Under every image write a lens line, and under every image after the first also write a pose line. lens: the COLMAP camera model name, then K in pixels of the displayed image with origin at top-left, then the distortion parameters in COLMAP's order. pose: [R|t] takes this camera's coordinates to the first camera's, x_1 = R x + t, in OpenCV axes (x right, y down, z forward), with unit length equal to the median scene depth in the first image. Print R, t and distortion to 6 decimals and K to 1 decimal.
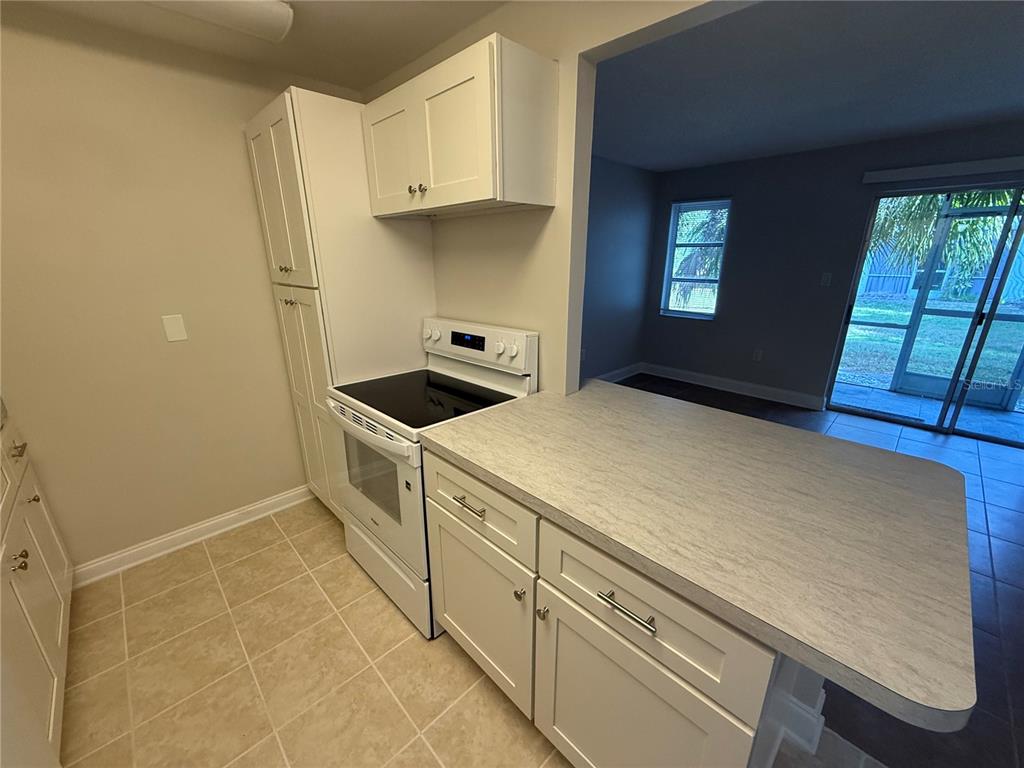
lens RADIAL K [[409.3, 0, 507.9], [0, 409.3, 384.8], [0, 0, 1]] dist [-0.000019, -0.000247]
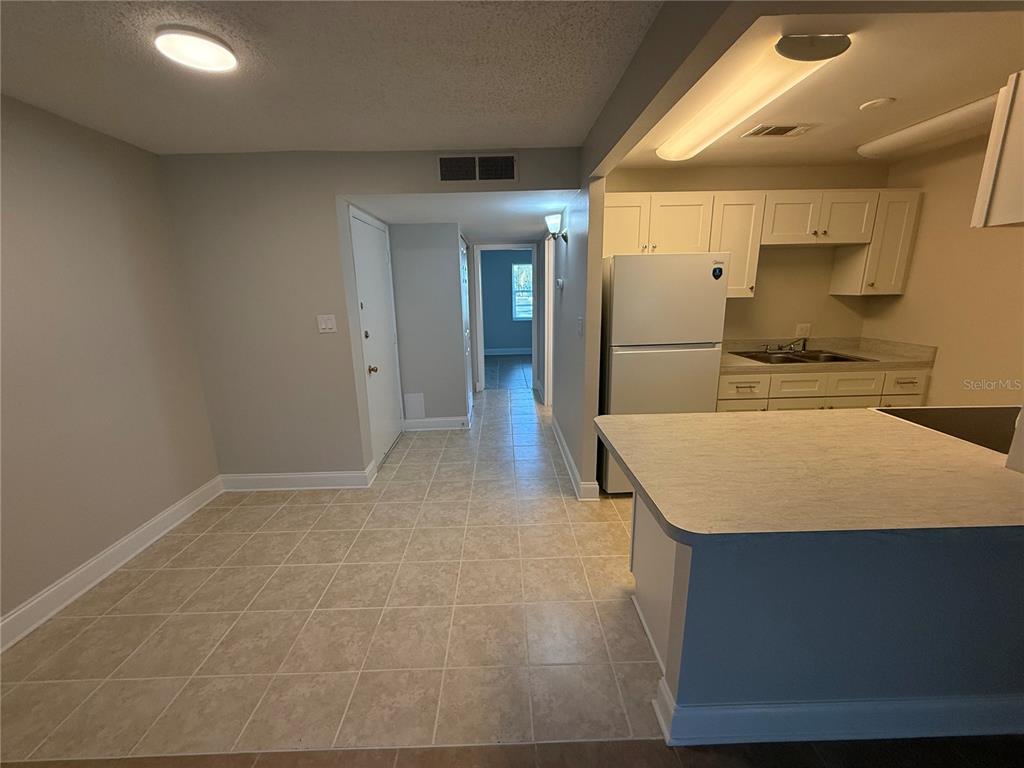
lens RADIAL K [[409.3, 0, 509.7], [0, 409.3, 381.6], [0, 0, 1]] dist [-0.000019, -0.000247]
pose [[-0.680813, 0.181495, -0.709615, 1.312783], [-0.200606, 0.885567, 0.418961, -0.252349], [0.704451, 0.427587, -0.566497, 0.759751]]
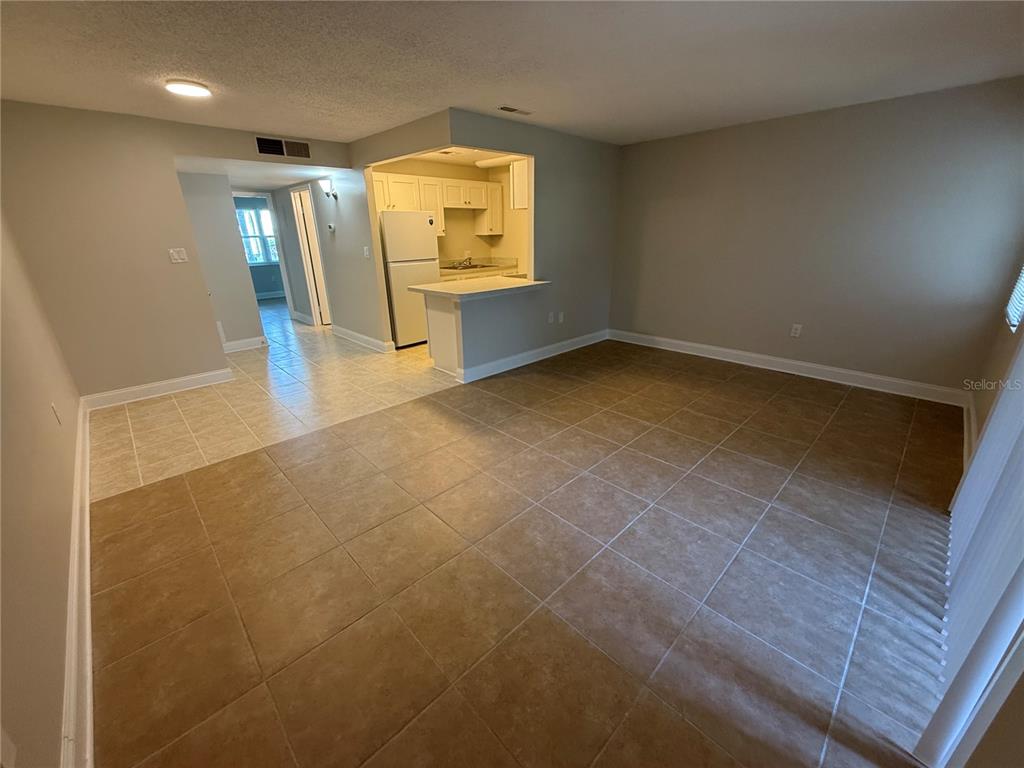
lens RADIAL K [[409.3, 0, 510.3], [0, 409.3, 382.3], [0, 0, 1]] dist [-0.000019, -0.000247]
pose [[0.001802, 0.349513, -0.936930, 2.981360], [-0.288482, 0.897279, 0.334167, -0.243720], [0.957484, 0.269685, 0.102445, 0.845192]]
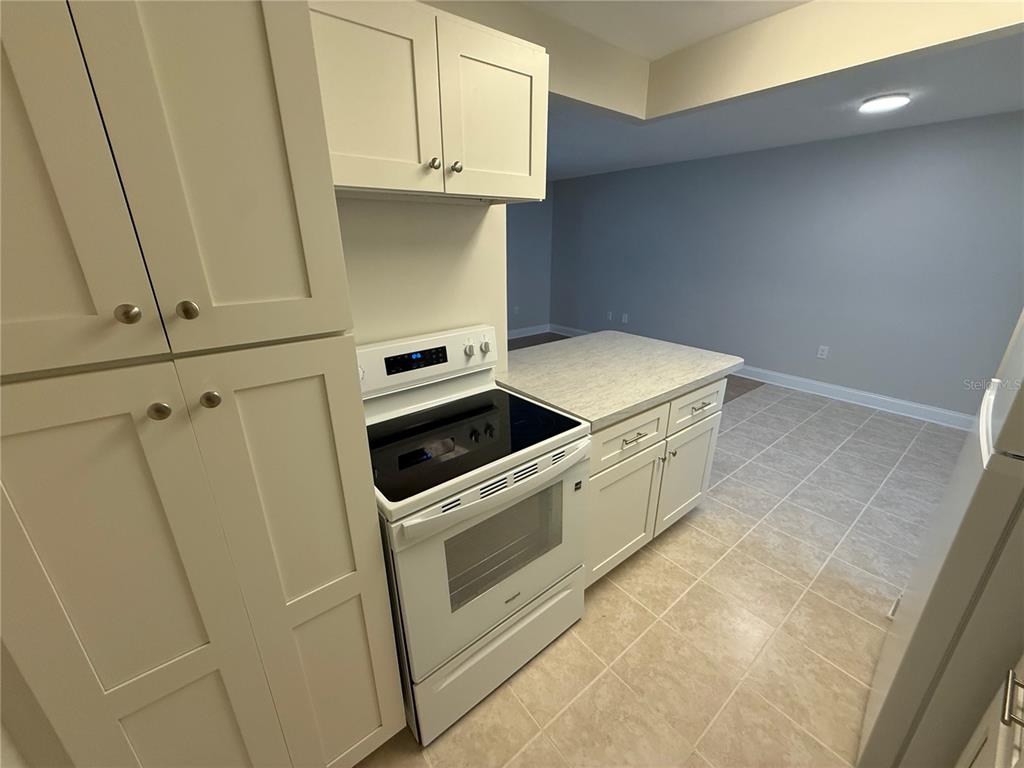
lens RADIAL K [[409.3, 0, 511.5], [0, 409.3, 383.9], [0, 0, 1]] dist [-0.000019, -0.000247]
pose [[0.094052, -0.330214, 0.939209, -1.013079], [0.304896, 0.907614, 0.288574, -0.286933], [-0.947730, 0.259220, 0.186043, 0.823770]]
